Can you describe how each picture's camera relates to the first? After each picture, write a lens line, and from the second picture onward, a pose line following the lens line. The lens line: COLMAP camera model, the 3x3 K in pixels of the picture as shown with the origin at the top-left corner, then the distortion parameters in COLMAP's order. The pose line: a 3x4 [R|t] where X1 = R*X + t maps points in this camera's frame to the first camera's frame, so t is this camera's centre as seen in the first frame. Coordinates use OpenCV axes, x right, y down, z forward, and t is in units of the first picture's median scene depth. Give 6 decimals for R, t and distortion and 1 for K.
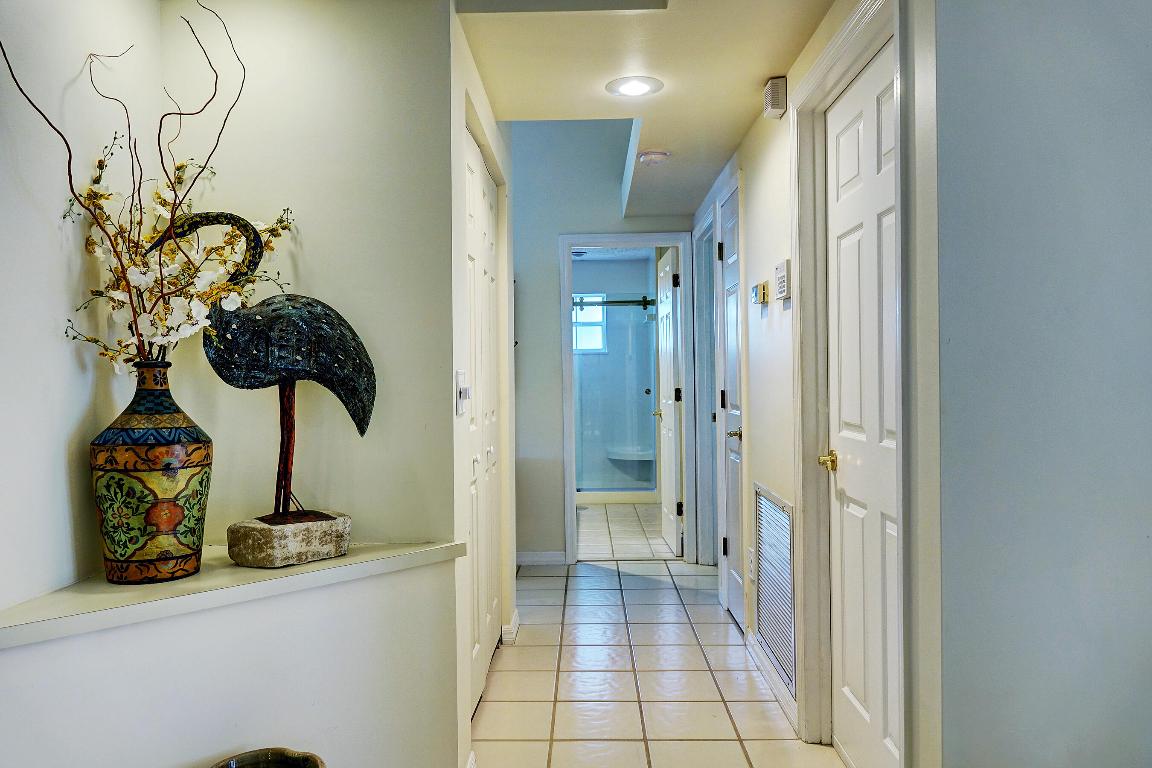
lens RADIAL K [[801.9, 0, 576.0], [0, 801.9, 384.0], [0, 0, 1]] dist [0.004855, -0.000432]
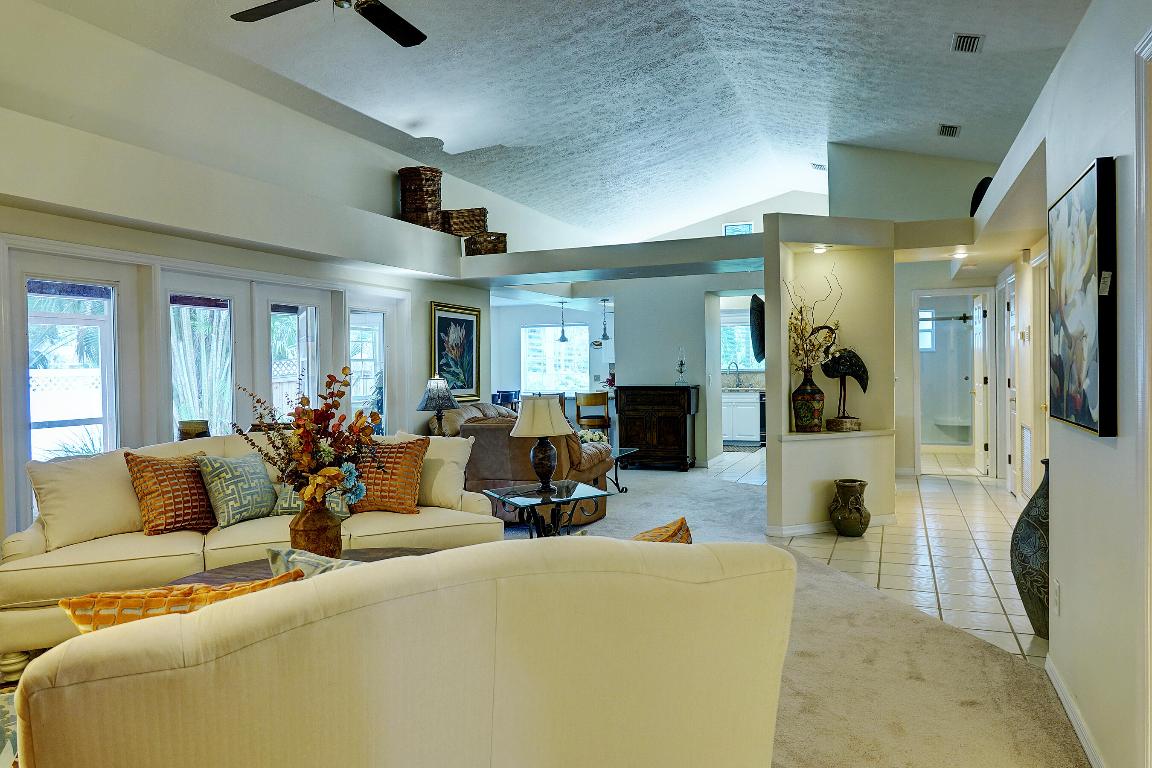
lens RADIAL K [[801.9, 0, 576.0], [0, 801.9, 384.0], [0, 0, 1]] dist [0.004855, -0.000432]
pose [[0.934421, 0.003700, -0.356151, -0.082500], [0.002635, 0.999847, 0.017300, -0.011673], [0.356160, -0.017104, 0.934268, -0.946519]]
